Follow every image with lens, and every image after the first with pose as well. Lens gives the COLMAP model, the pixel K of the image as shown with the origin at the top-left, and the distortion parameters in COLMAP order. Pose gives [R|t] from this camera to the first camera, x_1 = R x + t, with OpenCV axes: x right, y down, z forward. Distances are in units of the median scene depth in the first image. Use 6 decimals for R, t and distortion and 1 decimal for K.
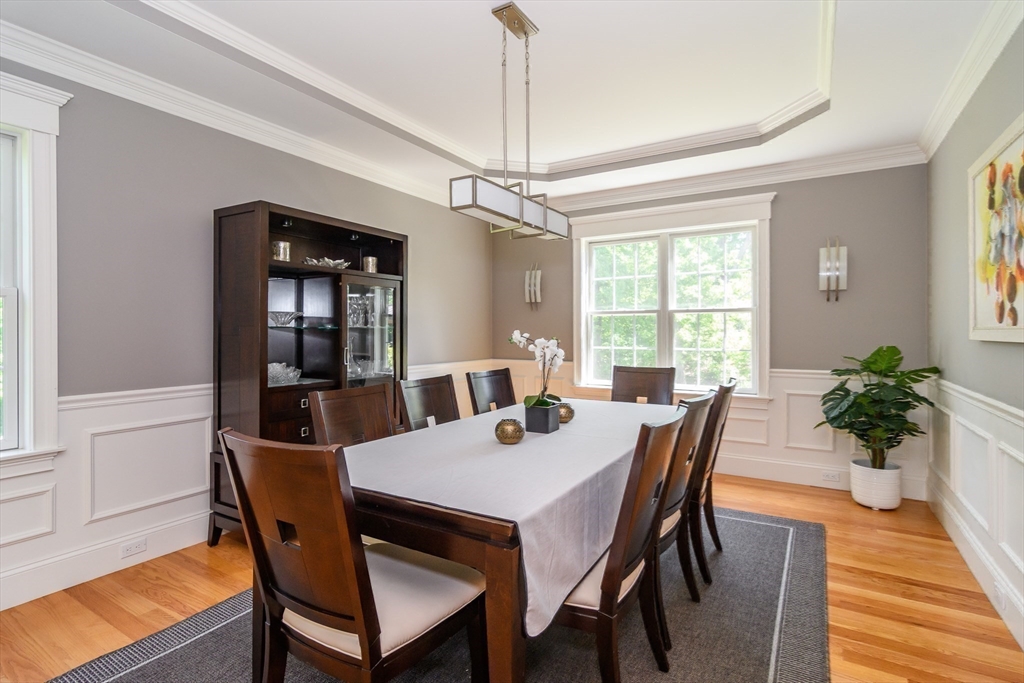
lens RADIAL K [[498.3, 0, 515.0], [0, 498.3, 336.3], [0, 0, 1]] dist [-0.005726, 0.000971]
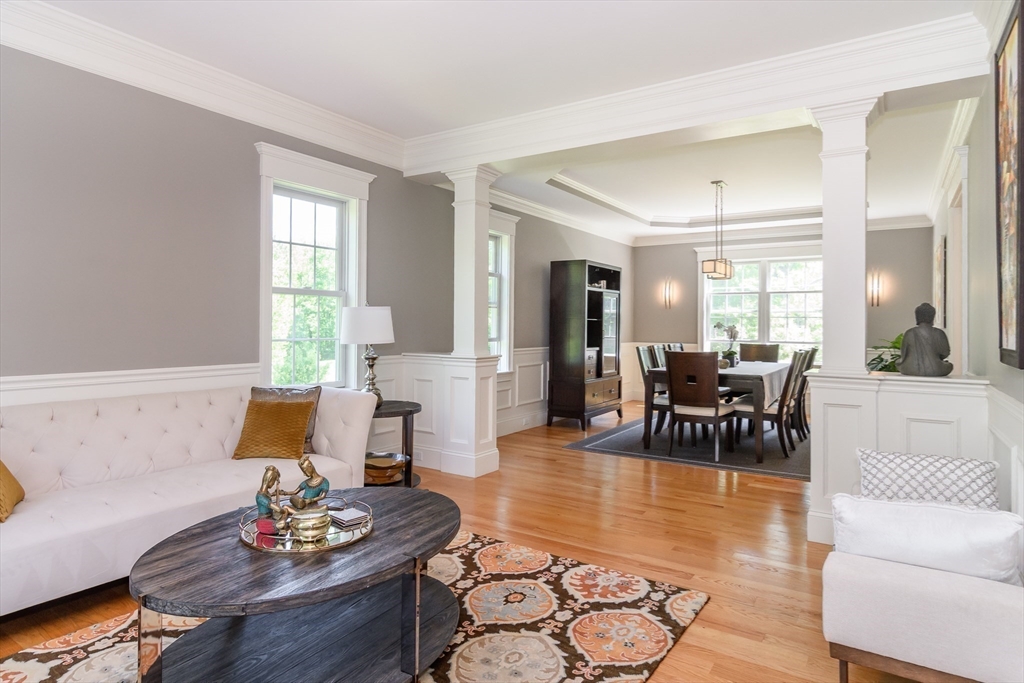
lens RADIAL K [[562.9, 0, 483.6], [0, 562.9, 327.3], [0, 0, 1]] dist [0.005371, 0.000378]
pose [[0.997221, 0.010111, -0.073812, -0.673664], [-0.009729, 0.999937, 0.005528, 0.004858], [0.073863, -0.004795, 0.997257, -1.257761]]
